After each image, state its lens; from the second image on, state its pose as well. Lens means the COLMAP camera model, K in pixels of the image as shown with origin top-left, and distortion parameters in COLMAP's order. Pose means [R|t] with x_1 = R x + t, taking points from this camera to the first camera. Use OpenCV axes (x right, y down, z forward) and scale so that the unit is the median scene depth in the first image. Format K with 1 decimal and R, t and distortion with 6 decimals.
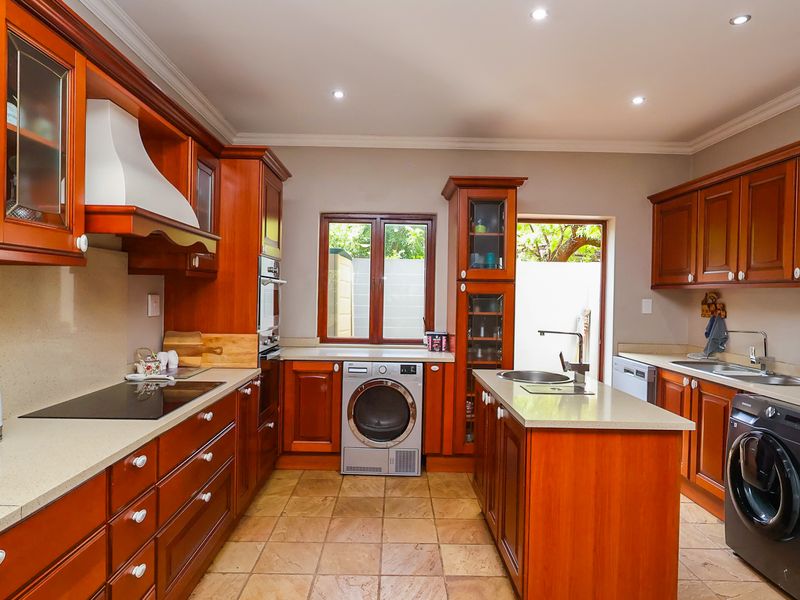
lens RADIAL K [[504.0, 0, 400.0], [0, 504.0, 300.0], [0, 0, 1]] dist [-0.005035, 0.000075]
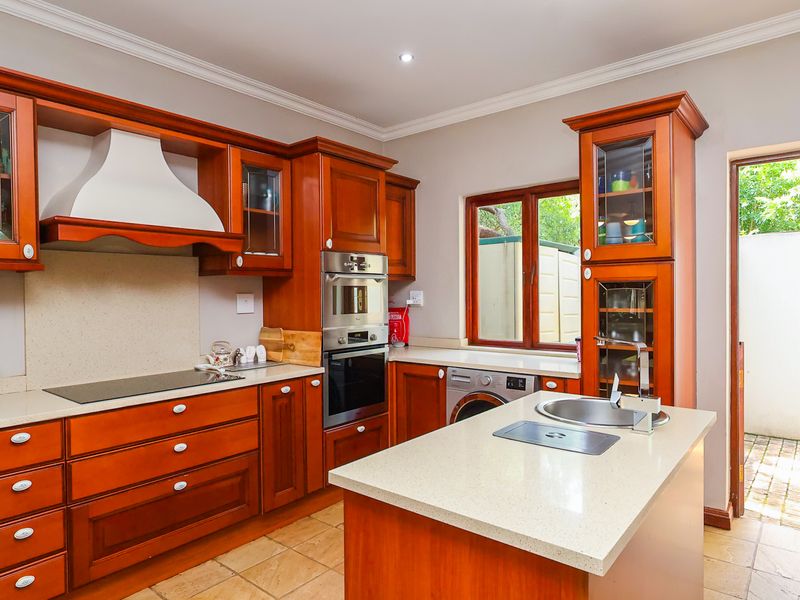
lens RADIAL K [[504.0, 0, 400.0], [0, 504.0, 300.0], [0, 0, 1]] dist [-0.005035, 0.000075]
pose [[0.761374, -0.016504, -0.648102, 0.381588], [0.017216, 0.999838, -0.005237, 0.011560], [0.648084, -0.007171, 0.761535, 0.298291]]
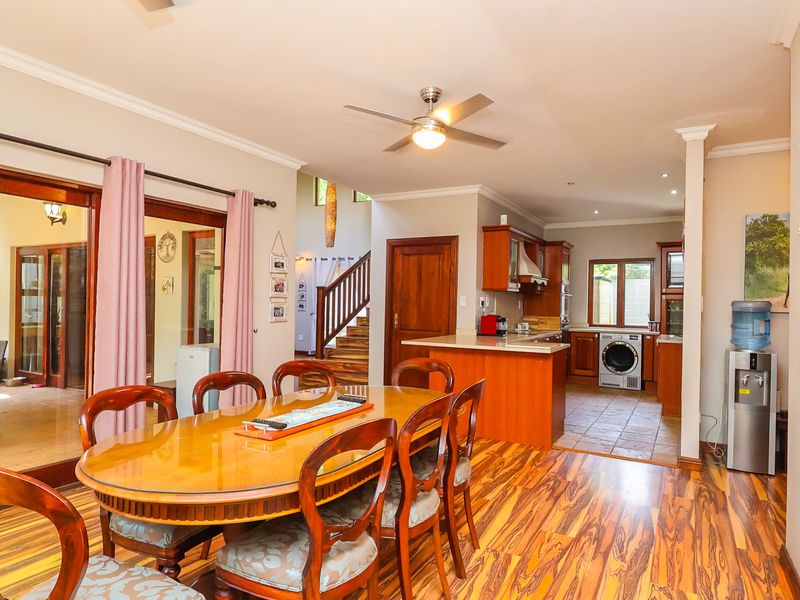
lens RADIAL K [[504.0, 0, 400.0], [0, 504.0, 300.0], [0, 0, 1]] dist [-0.005035, 0.000075]
pose [[0.862177, -0.005904, -0.506572, 0.234008], [-0.008828, 0.999605, -0.026675, 0.048705], [0.506530, 0.027470, 0.861785, -1.239310]]
